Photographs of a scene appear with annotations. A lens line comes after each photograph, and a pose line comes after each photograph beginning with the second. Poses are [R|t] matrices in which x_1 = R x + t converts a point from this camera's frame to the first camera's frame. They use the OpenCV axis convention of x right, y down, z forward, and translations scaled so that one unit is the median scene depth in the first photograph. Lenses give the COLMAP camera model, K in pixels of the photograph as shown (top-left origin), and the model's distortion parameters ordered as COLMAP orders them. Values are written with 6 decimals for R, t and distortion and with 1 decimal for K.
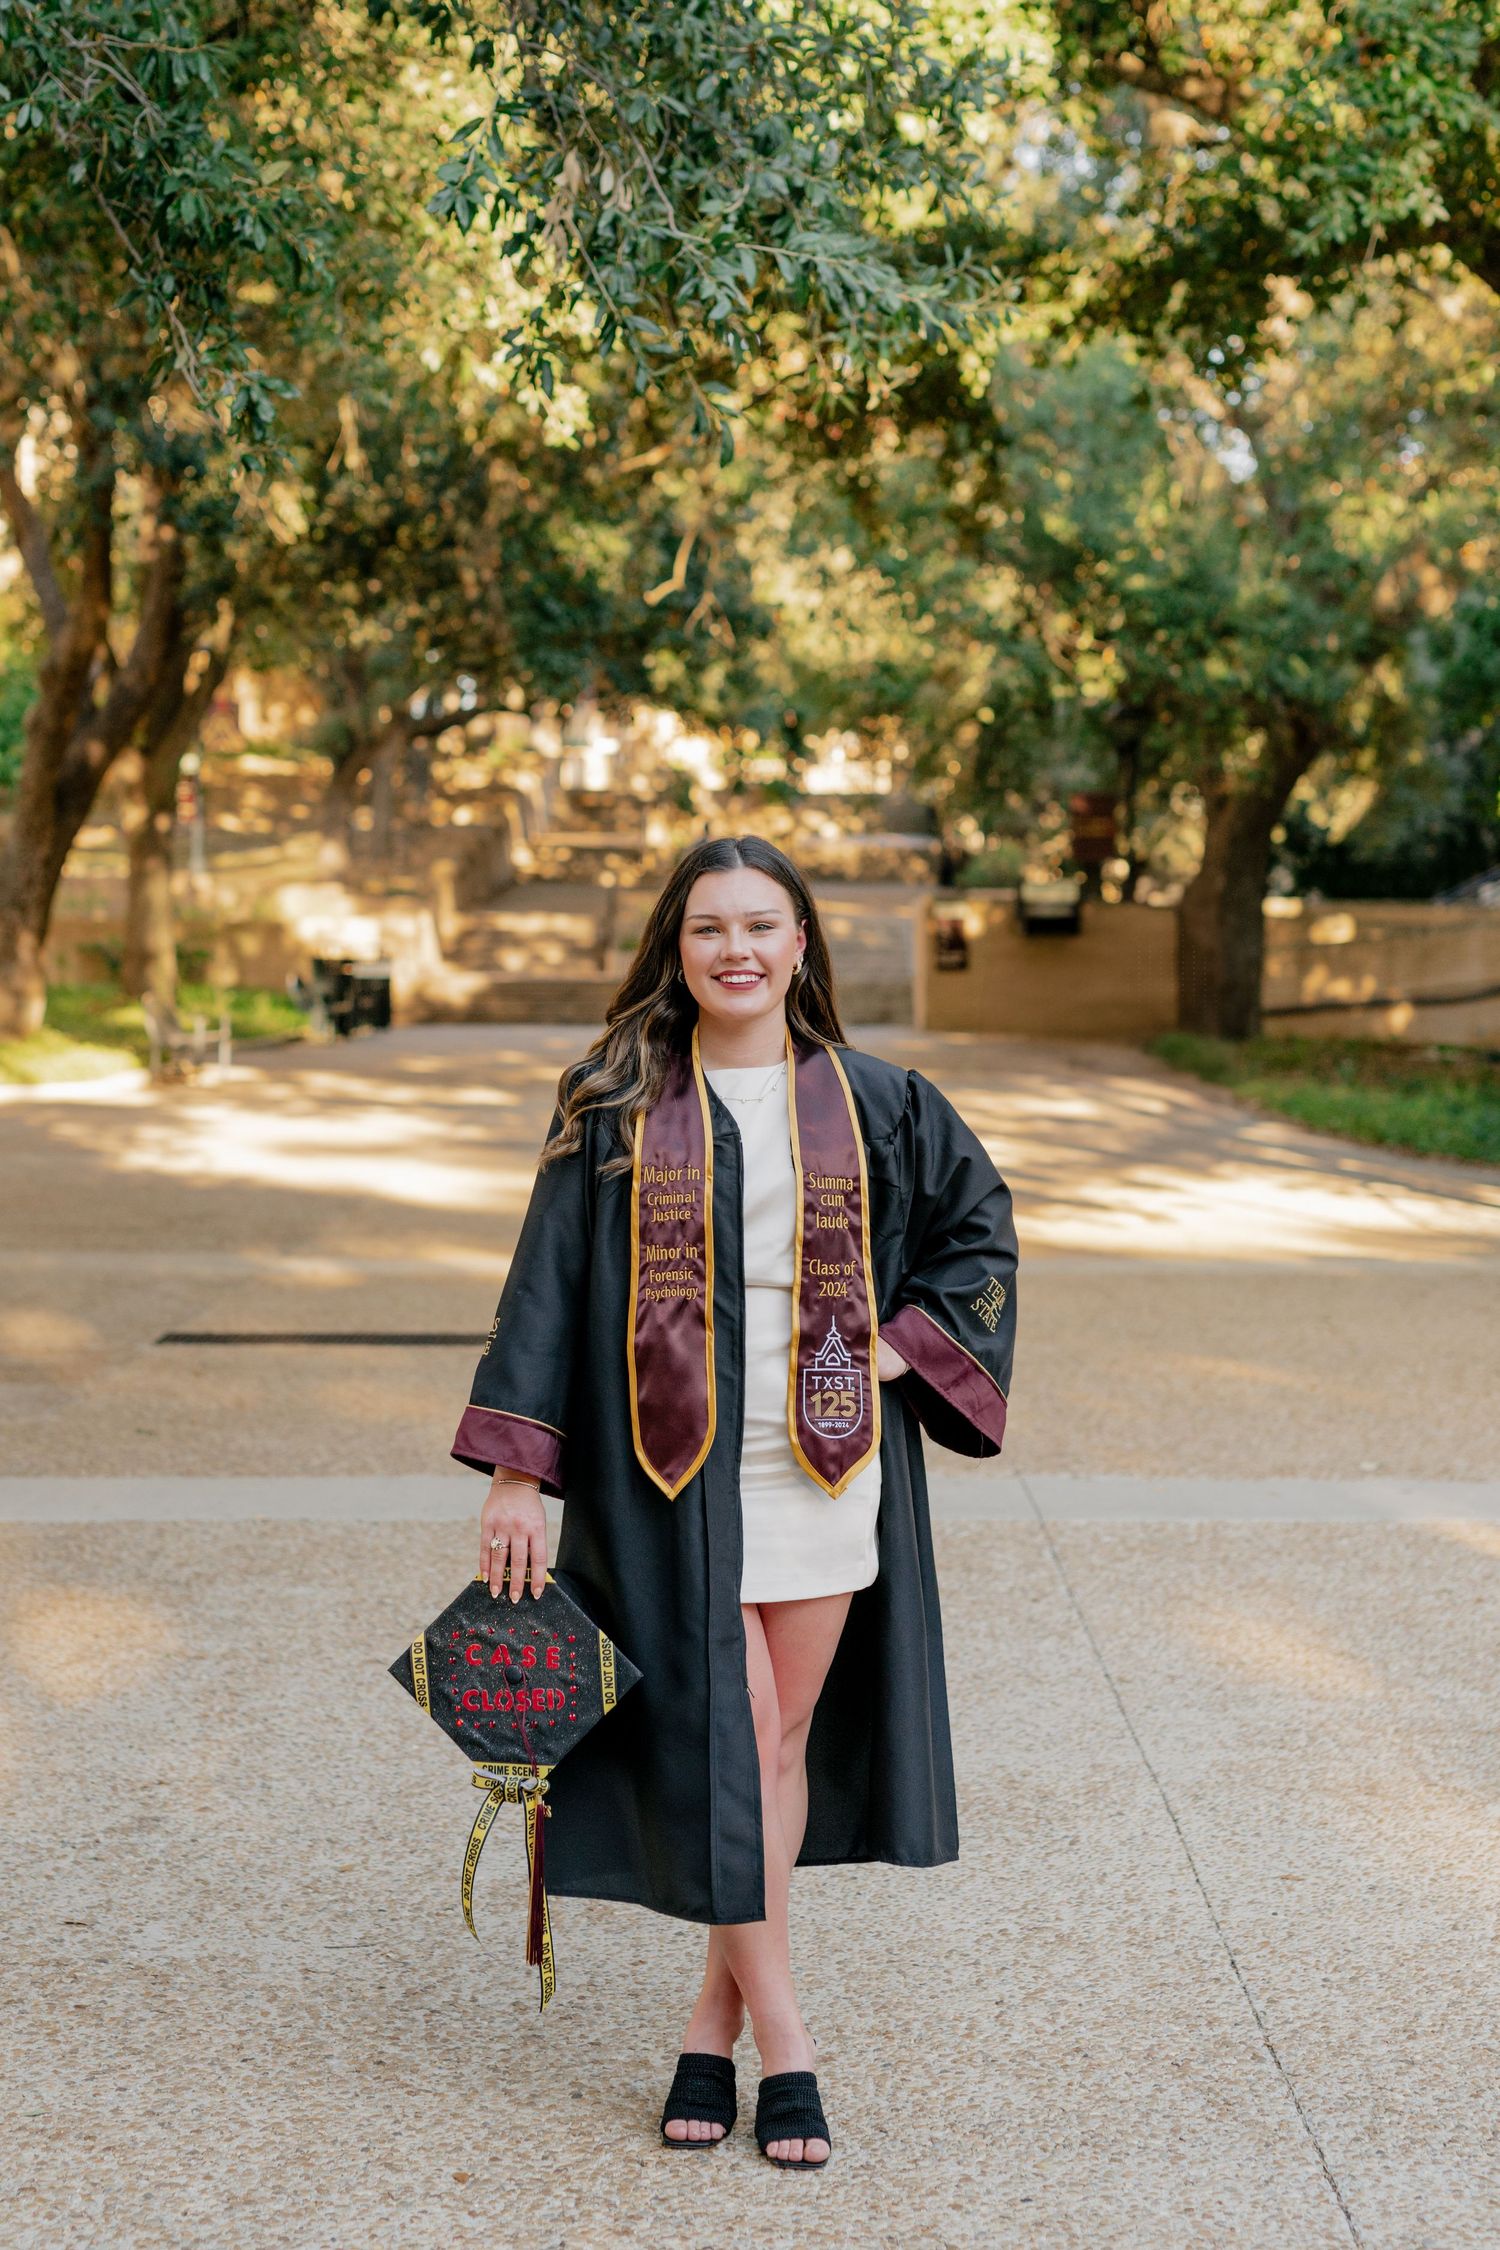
lens RADIAL K [[3175.8, 0, 749.2], [0, 3175.8, 1286.4], [0, 0, 1]] dist [0.003076, -0.022246]
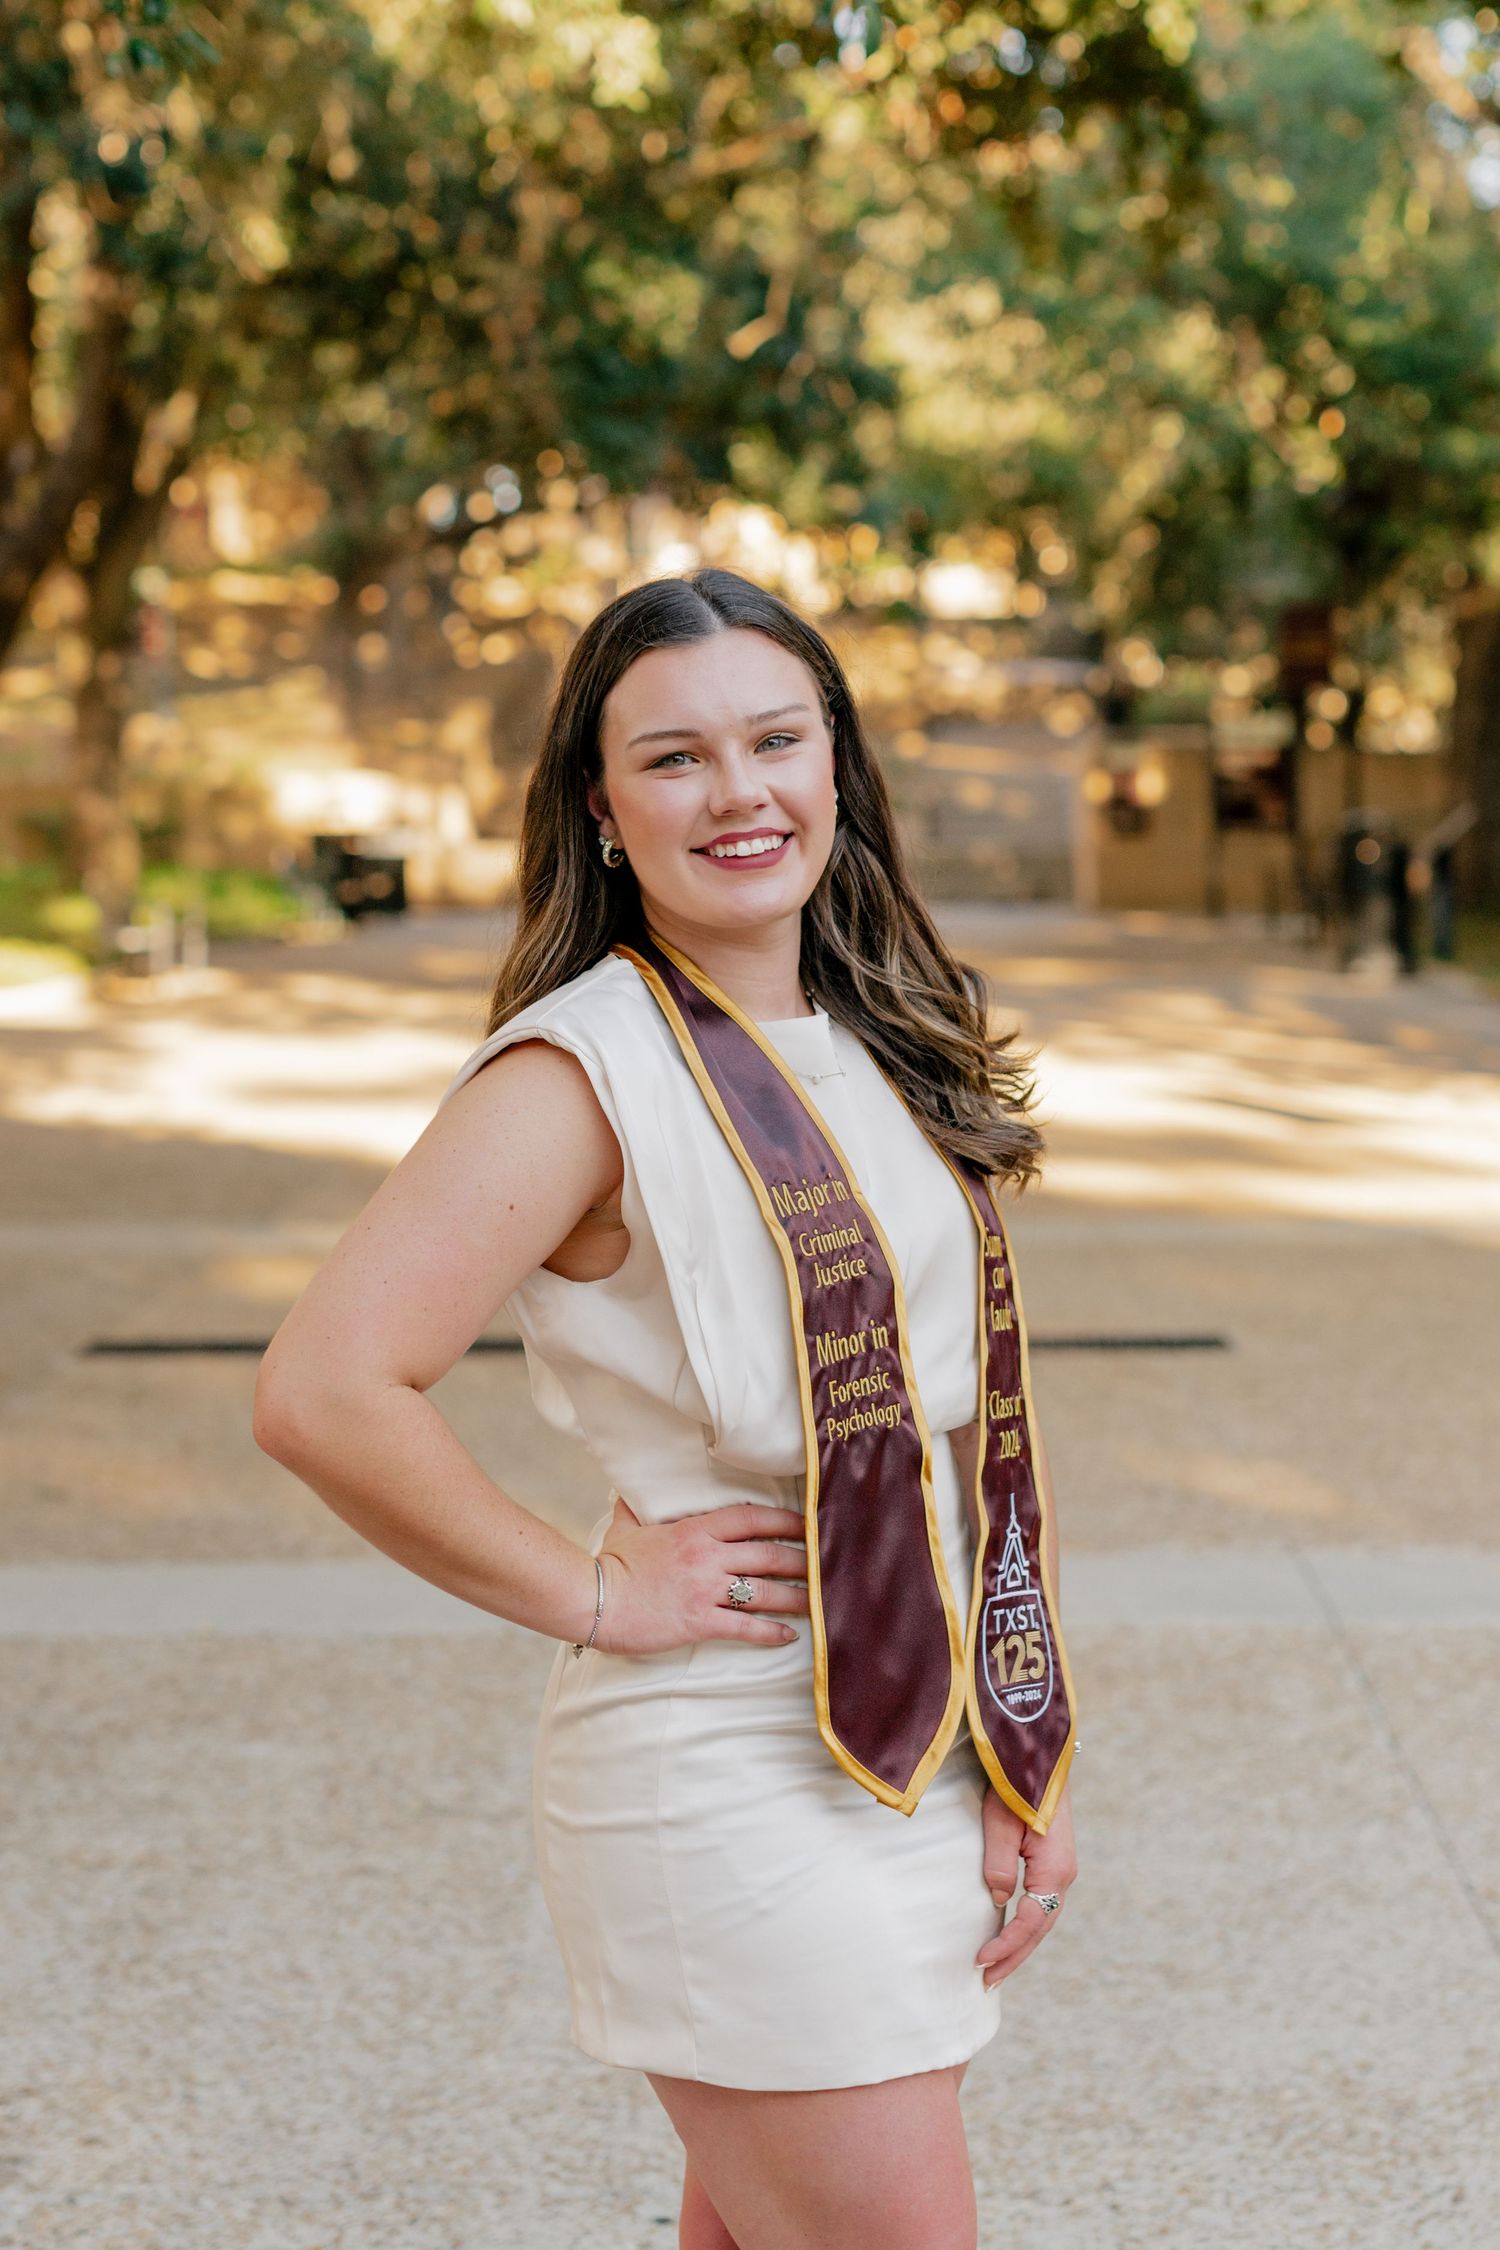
lens RADIAL K [[3175.8, 0, 749.2], [0, 3175.8, 1286.4], [0, 0, 1]] dist [0.003076, -0.022246]
pose [[0.999713, -0.011107, -0.021206, -0.013774], [0.011830, 0.999342, 0.034290, -0.017327], [0.020811, -0.034531, 0.999187, 0.220764]]
